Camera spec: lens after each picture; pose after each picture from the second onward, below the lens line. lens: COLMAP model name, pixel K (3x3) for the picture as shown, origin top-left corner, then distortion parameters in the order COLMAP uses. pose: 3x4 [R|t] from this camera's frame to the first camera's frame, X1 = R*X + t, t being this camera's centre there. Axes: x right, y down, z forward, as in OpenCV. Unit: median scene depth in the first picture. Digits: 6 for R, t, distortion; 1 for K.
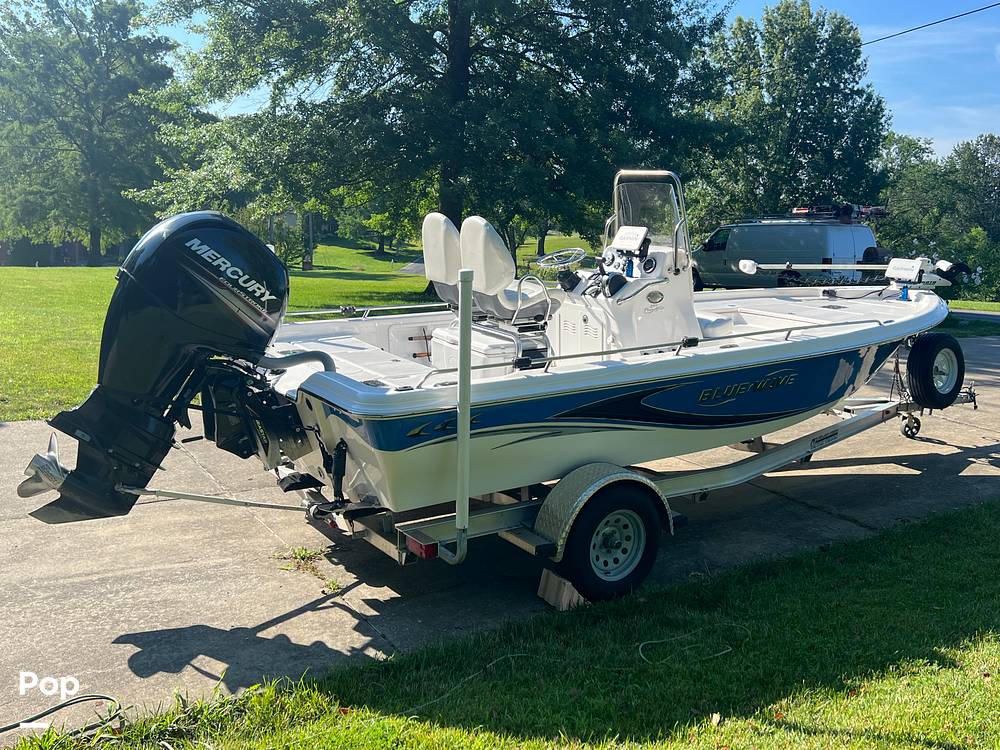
lens RADIAL K [[937.0, 0, 500.0], [0, 937.0, 375.0], [0, 0, 1]] dist [0.058041, -0.006409]
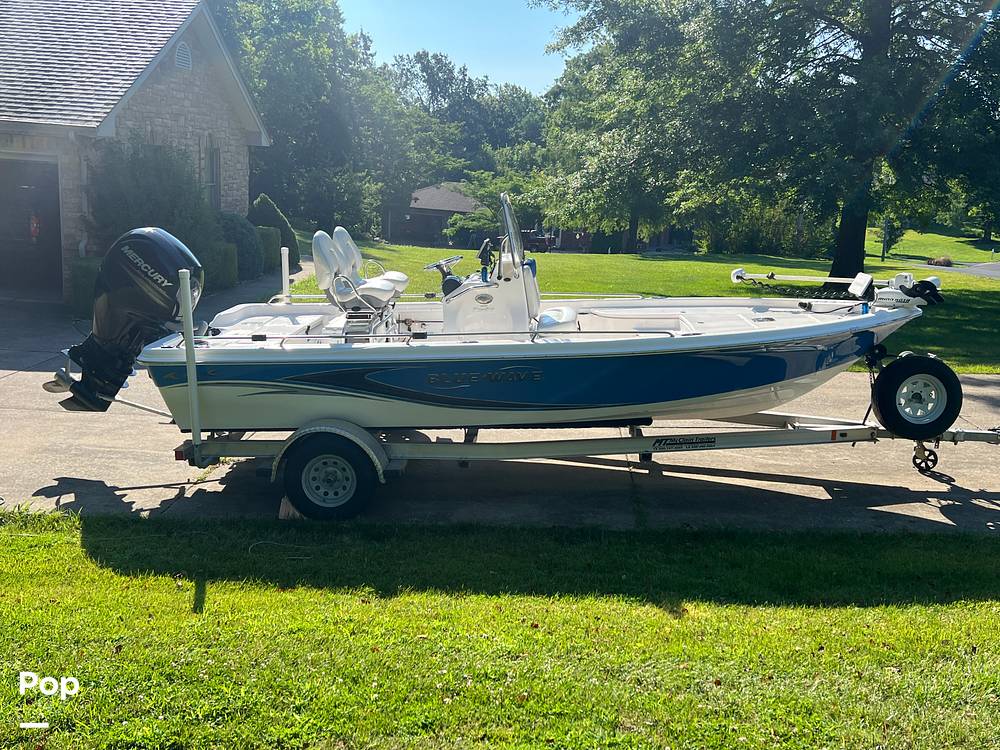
lens RADIAL K [[937.0, 0, 500.0], [0, 937.0, 375.0], [0, 0, 1]] dist [0.058041, -0.006409]
pose [[0.811572, 0.097831, -0.576003, 1.050392], [-0.089477, 0.995063, 0.042935, -0.046641], [0.577360, 0.016694, 0.816319, 0.046132]]
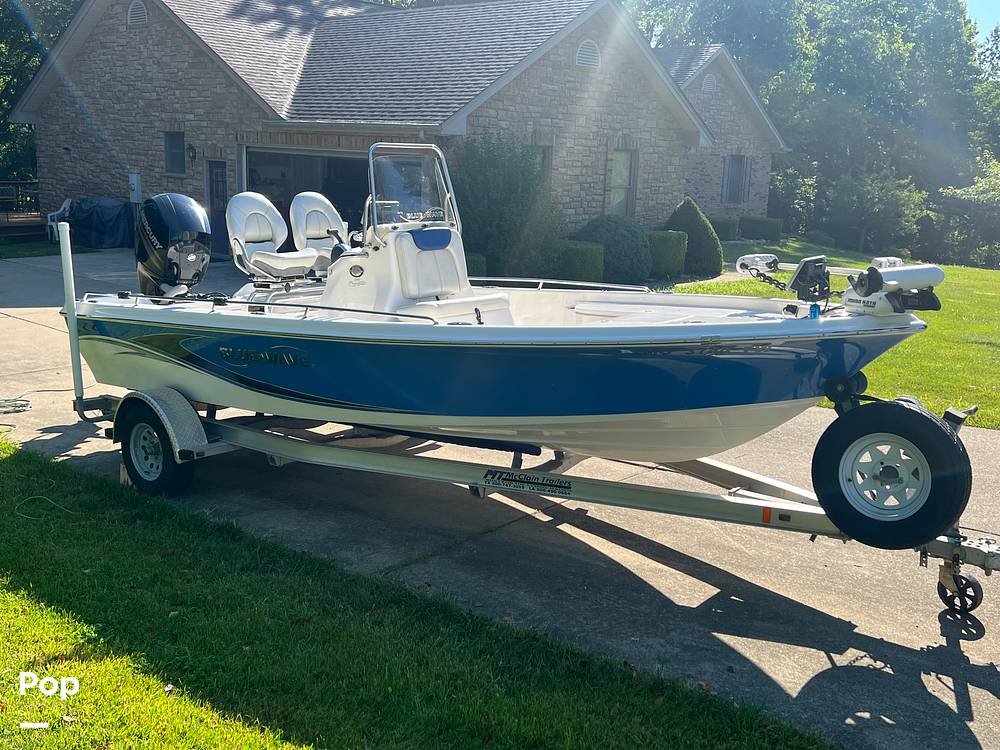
lens RADIAL K [[969.6, 0, 500.0], [0, 969.6, 375.0], [0, 0, 1]] dist [0.057495, -0.009351]
pose [[0.305521, 0.146169, -0.940899, 1.430678], [-0.166759, 0.981089, 0.098264, -0.120653], [0.937469, 0.126882, 0.324118, 0.984111]]
